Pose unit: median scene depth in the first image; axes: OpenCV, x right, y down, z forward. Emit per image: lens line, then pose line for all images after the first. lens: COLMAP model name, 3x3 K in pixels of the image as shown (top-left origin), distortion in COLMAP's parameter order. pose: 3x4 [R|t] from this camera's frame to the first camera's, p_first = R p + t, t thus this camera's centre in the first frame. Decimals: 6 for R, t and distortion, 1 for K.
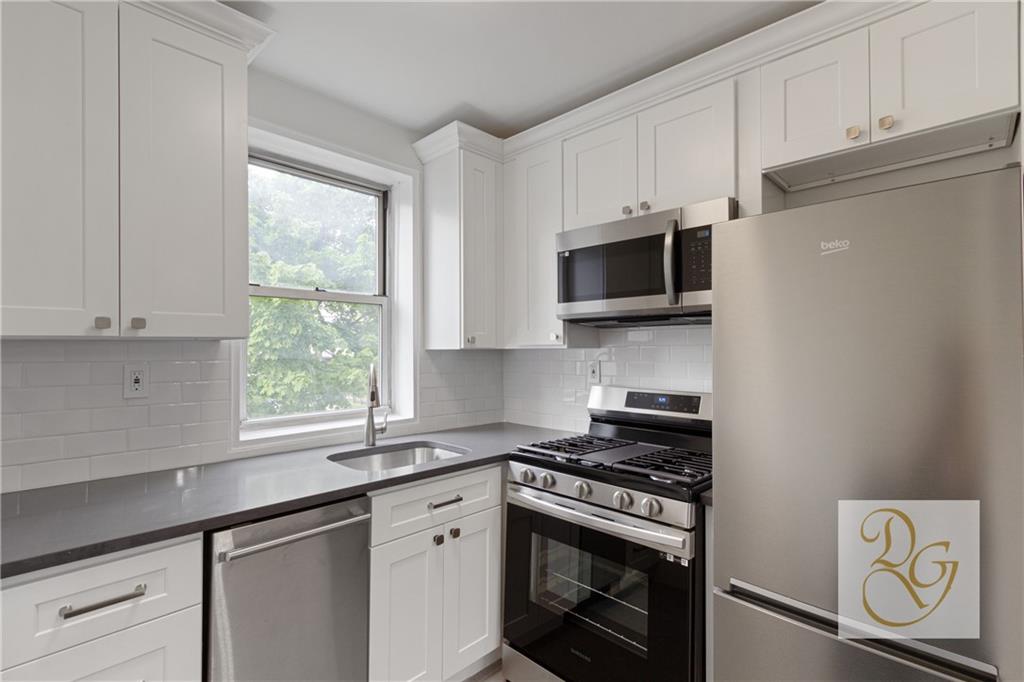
lens RADIAL K [[466.5, 0, 515.5], [0, 466.5, 344.8], [0, 0, 1]] dist [0.005543, -0.000255]
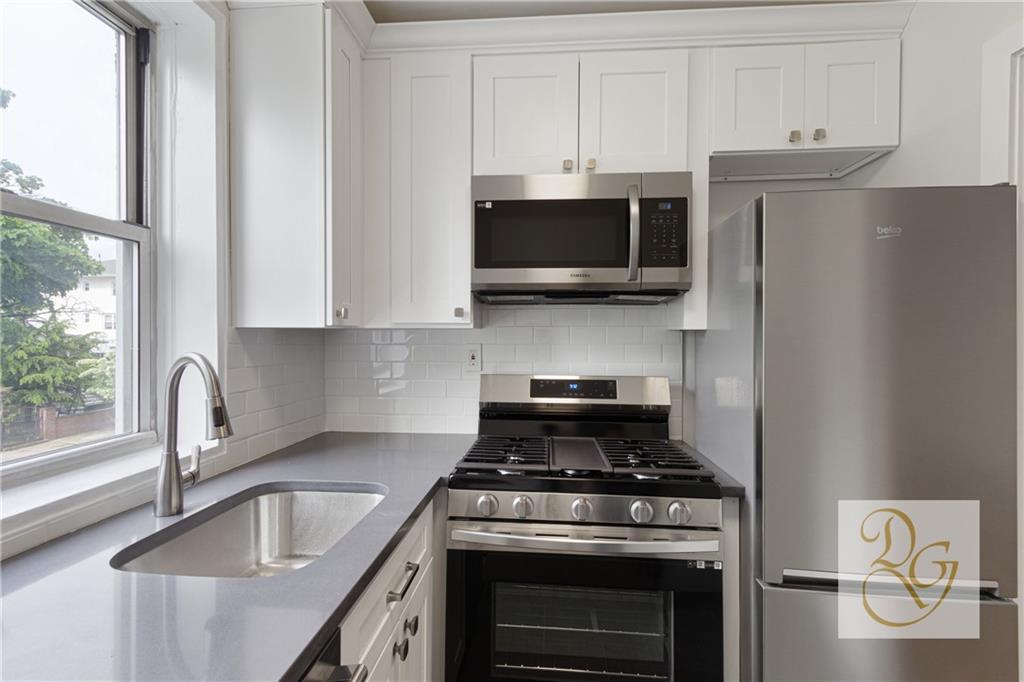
lens RADIAL K [[466.5, 0, 509.7], [0, 466.5, 339.8], [0, 0, 1]] dist [0.005543, -0.000255]
pose [[0.778976, -0.001277, 0.627052, -0.347662], [-0.012545, 0.999766, 0.017621, 0.013658], [-0.626928, -0.021593, 0.778778, 0.377570]]
